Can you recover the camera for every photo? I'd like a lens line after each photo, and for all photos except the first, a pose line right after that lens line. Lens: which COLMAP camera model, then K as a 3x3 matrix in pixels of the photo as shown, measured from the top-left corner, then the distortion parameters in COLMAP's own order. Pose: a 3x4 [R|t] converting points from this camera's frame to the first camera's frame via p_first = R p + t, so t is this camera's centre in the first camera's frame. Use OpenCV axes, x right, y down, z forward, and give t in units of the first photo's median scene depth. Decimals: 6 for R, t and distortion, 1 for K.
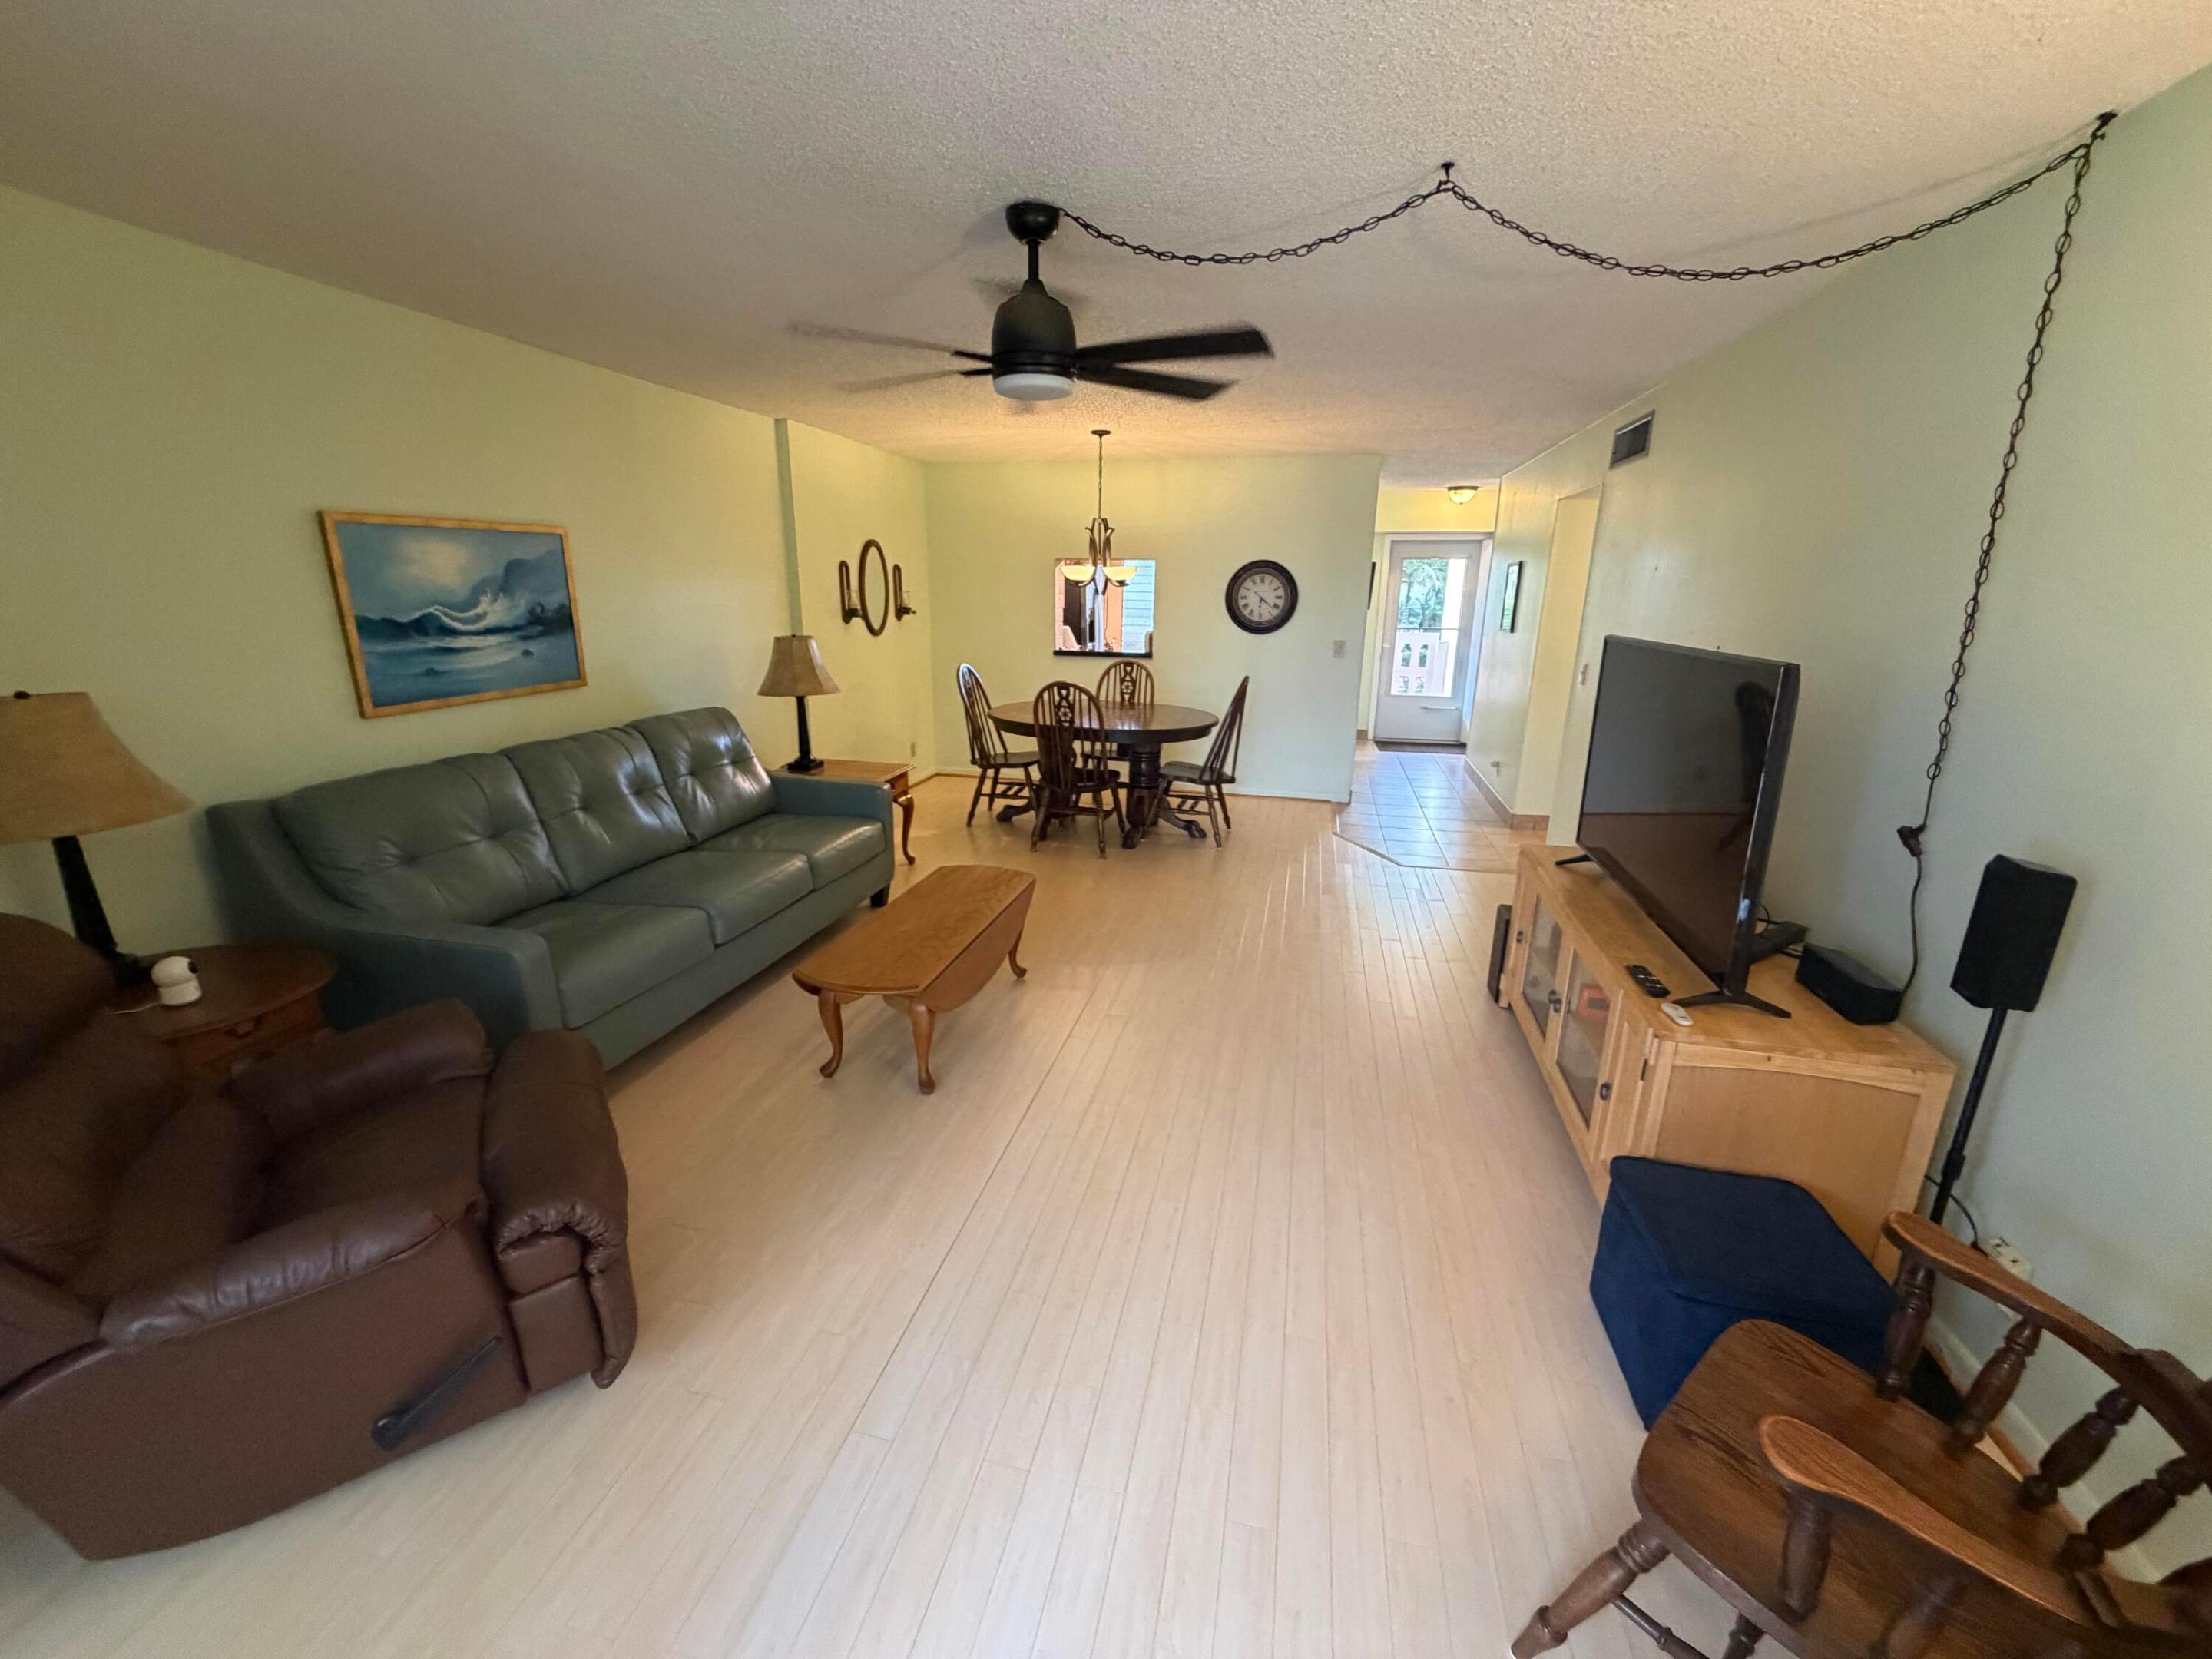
lens RADIAL K [[886.5, 0, 1106.0], [0, 886.5, 829.5], [0, 0, 1]] dist [-0.001110, -0.000029]
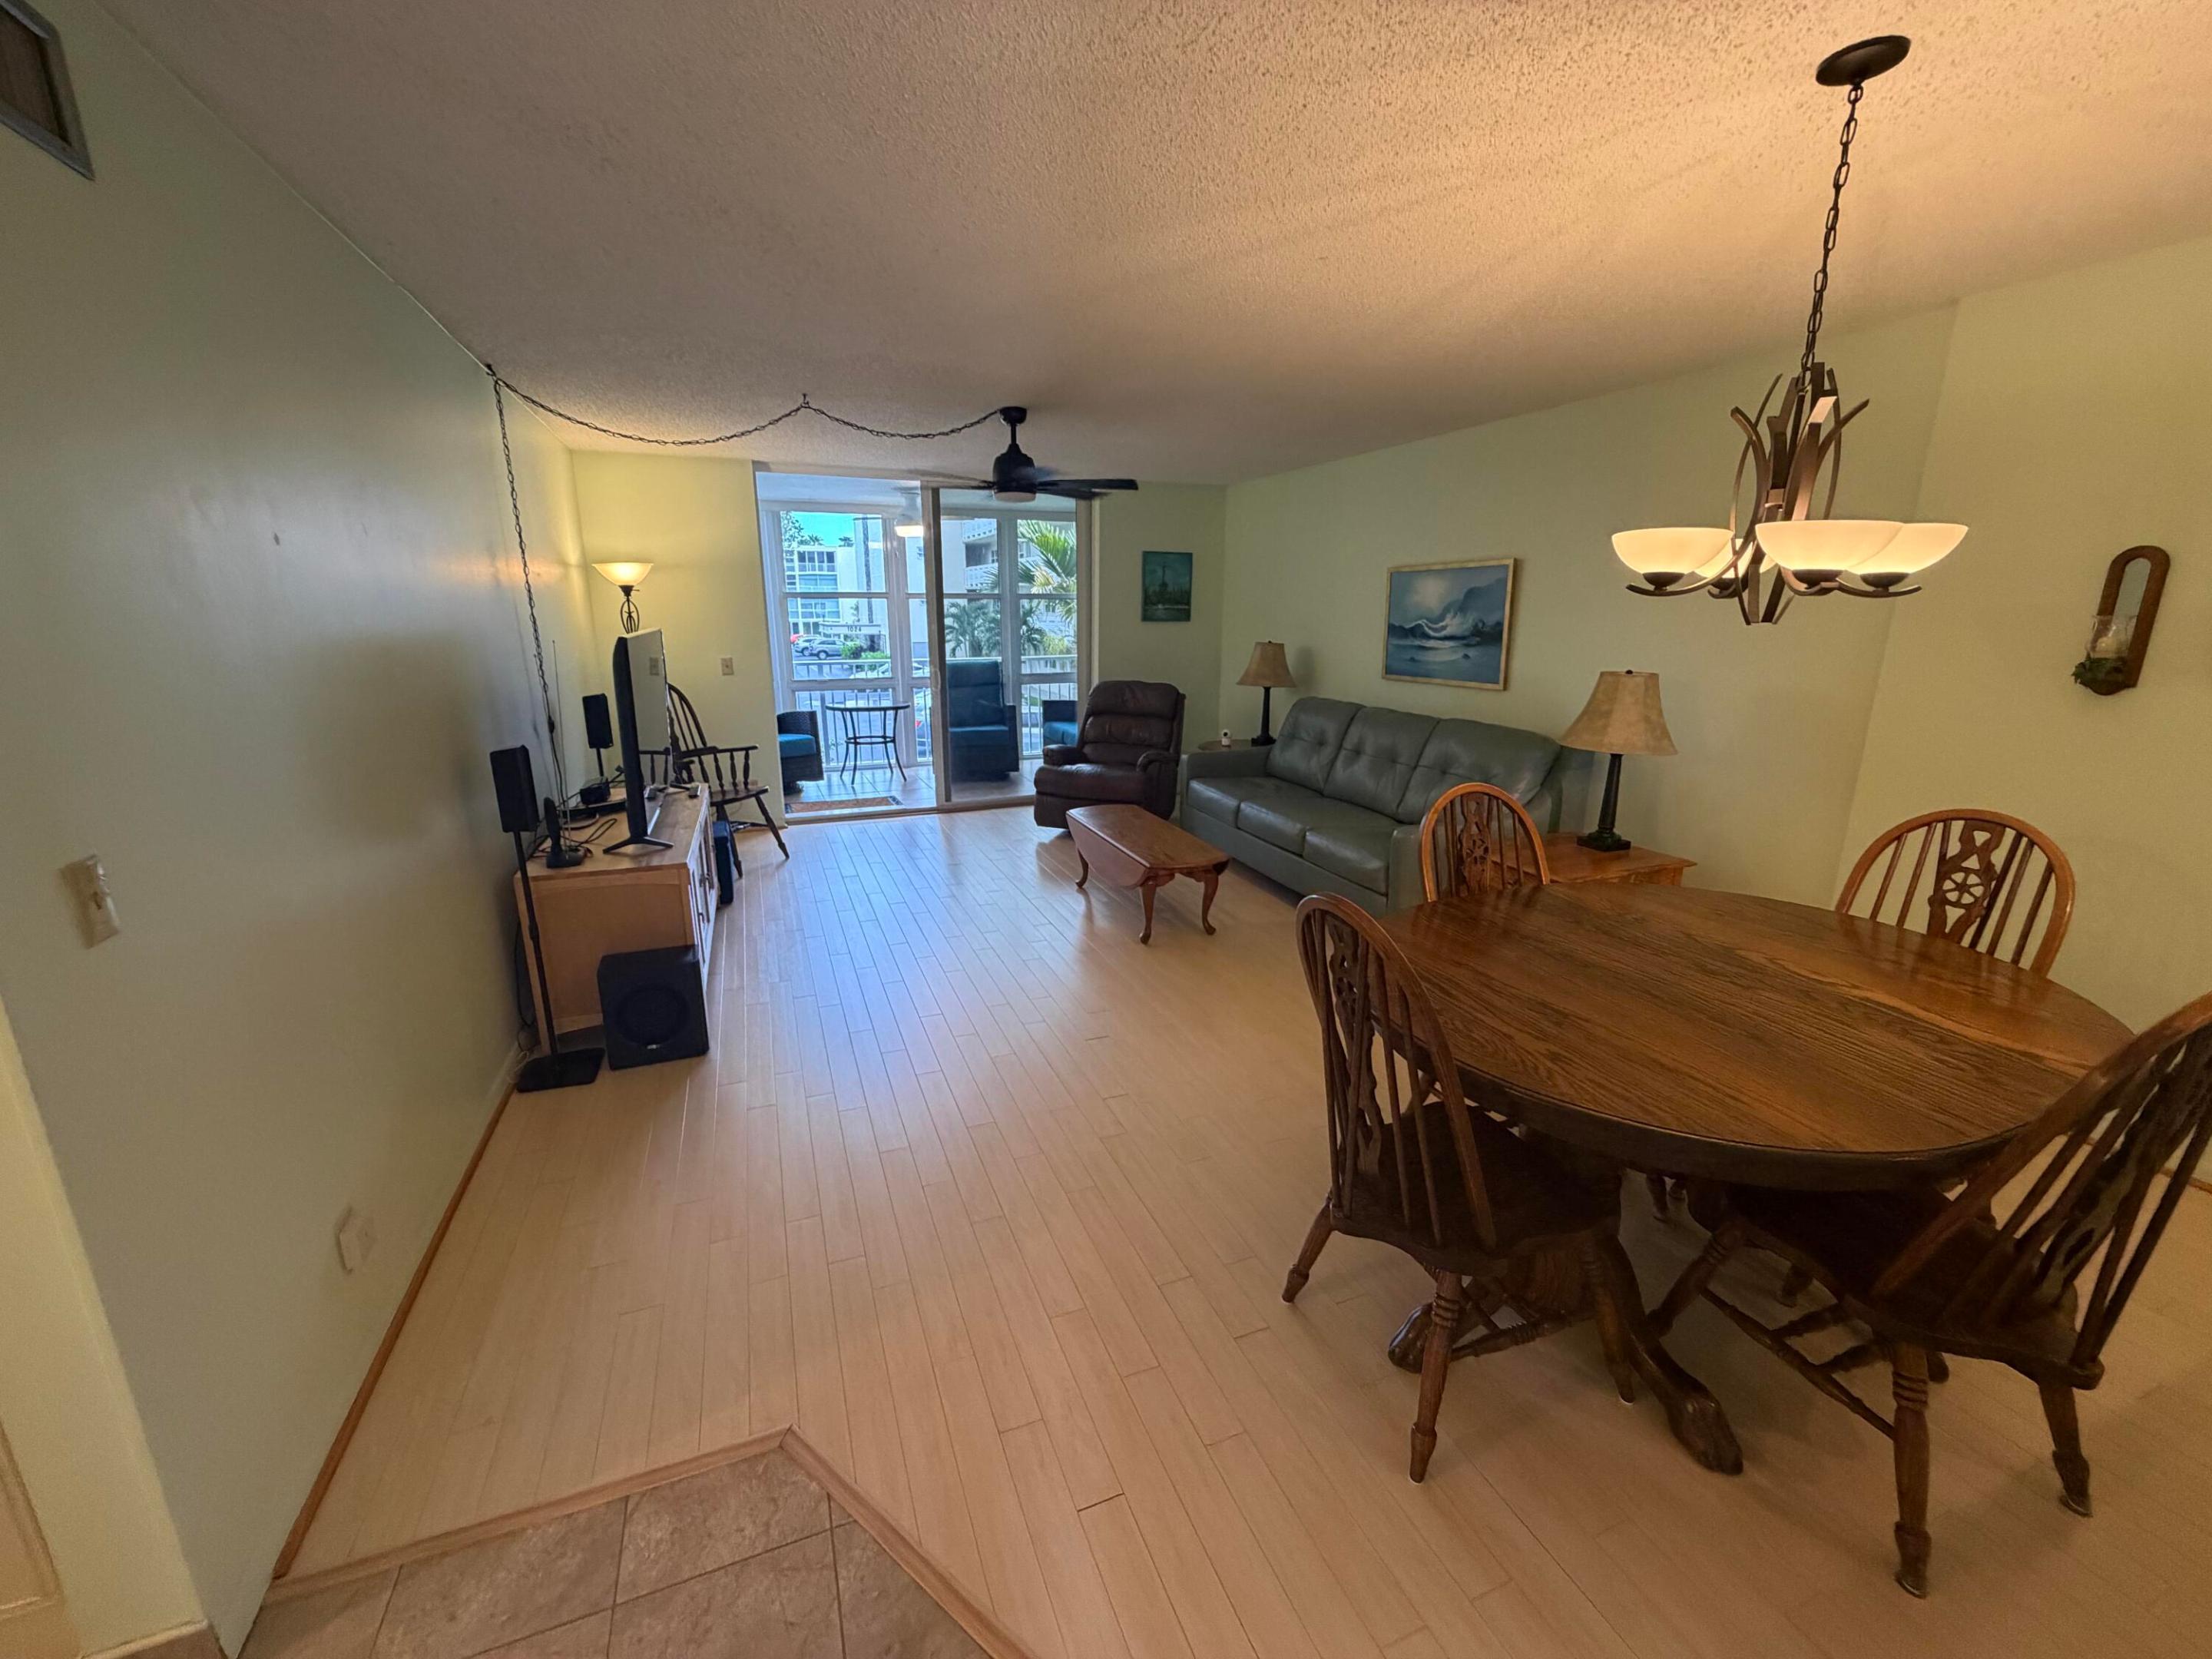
lens RADIAL K [[845.5, 0, 1106.0], [0, 845.5, 829.5], [0, 0, 1]] dist [-0.000273, -0.000053]
pose [[-0.825048, 0.138205, -0.547900, 0.571686], [-0.153599, 0.878265, 0.452833, -0.489709], [0.543786, 0.457766, -0.703383, 1.812439]]
